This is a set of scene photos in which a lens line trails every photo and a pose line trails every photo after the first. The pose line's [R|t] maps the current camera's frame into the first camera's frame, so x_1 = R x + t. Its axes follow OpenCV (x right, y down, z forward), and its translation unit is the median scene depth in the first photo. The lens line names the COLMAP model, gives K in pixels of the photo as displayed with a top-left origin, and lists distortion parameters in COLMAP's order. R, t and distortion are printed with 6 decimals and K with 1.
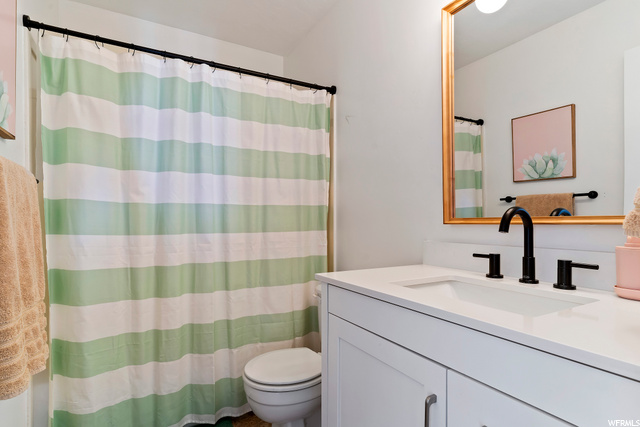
lens RADIAL K [[331.7, 0, 320.8], [0, 331.7, 217.9], [0, 0, 1]] dist [-0.010579, 0.000847]
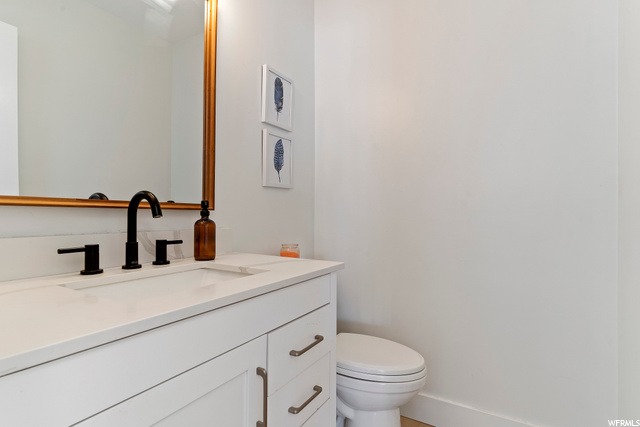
lens RADIAL K [[331.7, 0, 323.1], [0, 331.7, 213.3], [0, 0, 1]] dist [-0.010579, 0.000847]
pose [[-0.494467, -0.003833, 0.869188, -0.505670], [-0.011592, 0.999930, -0.002185, 0.028737], [-0.869119, -0.011156, -0.494477, 1.008592]]
